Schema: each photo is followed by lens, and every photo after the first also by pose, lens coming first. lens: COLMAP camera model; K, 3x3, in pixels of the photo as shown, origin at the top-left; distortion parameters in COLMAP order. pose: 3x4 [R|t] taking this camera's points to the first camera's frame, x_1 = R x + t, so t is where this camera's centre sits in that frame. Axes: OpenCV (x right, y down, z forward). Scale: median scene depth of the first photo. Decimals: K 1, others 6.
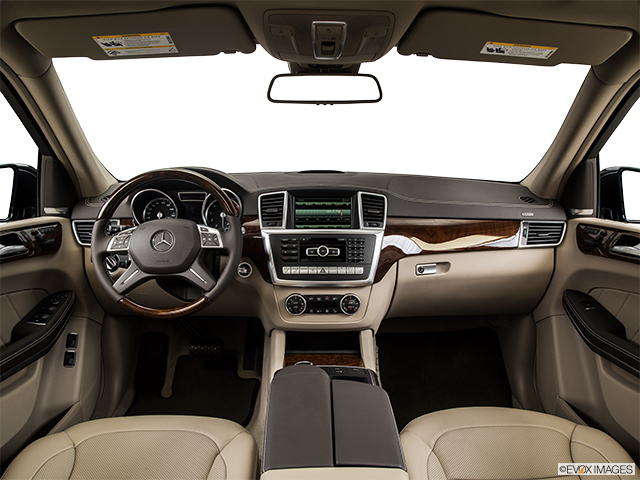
lens RADIAL K [[503.8, 0, 320.0], [0, 503.8, 240.0], [0, 0, 1]] dist [-0.080558, 0.009073]
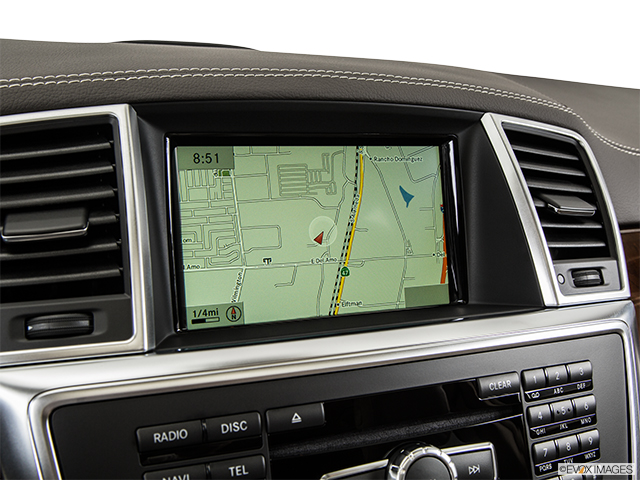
lens RADIAL K [[718.7, 0, 320.0], [0, 718.7, 240.0], [0, 0, 1]] dist [-0.057600, -0.002492]
pose [[0.922852, -0.052294, 0.381589, -0.101154], [0.042849, 0.998529, 0.033214, -0.059154], [-0.382765, -0.014301, 0.923735, 0.775055]]
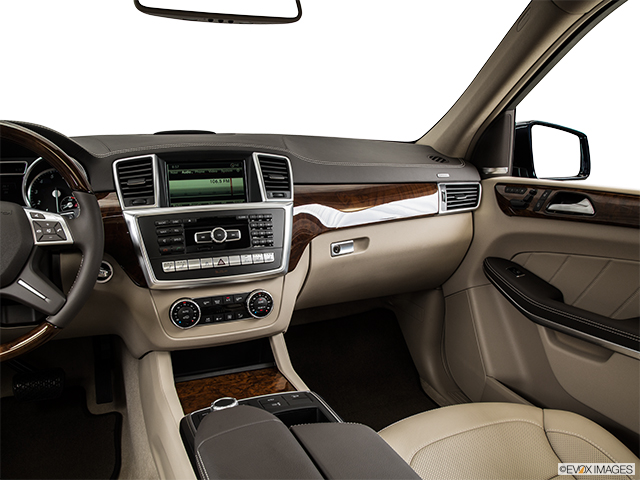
lens RADIAL K [[503.8, 0, 320.0], [0, 503.8, 240.0], [0, 0, 1]] dist [-0.080558, 0.009073]
pose [[0.930843, -0.080213, 0.356506, -0.110813], [0.065466, 0.996432, 0.053264, 0.000191], [-0.359507, -0.026241, 0.932773, 0.269804]]
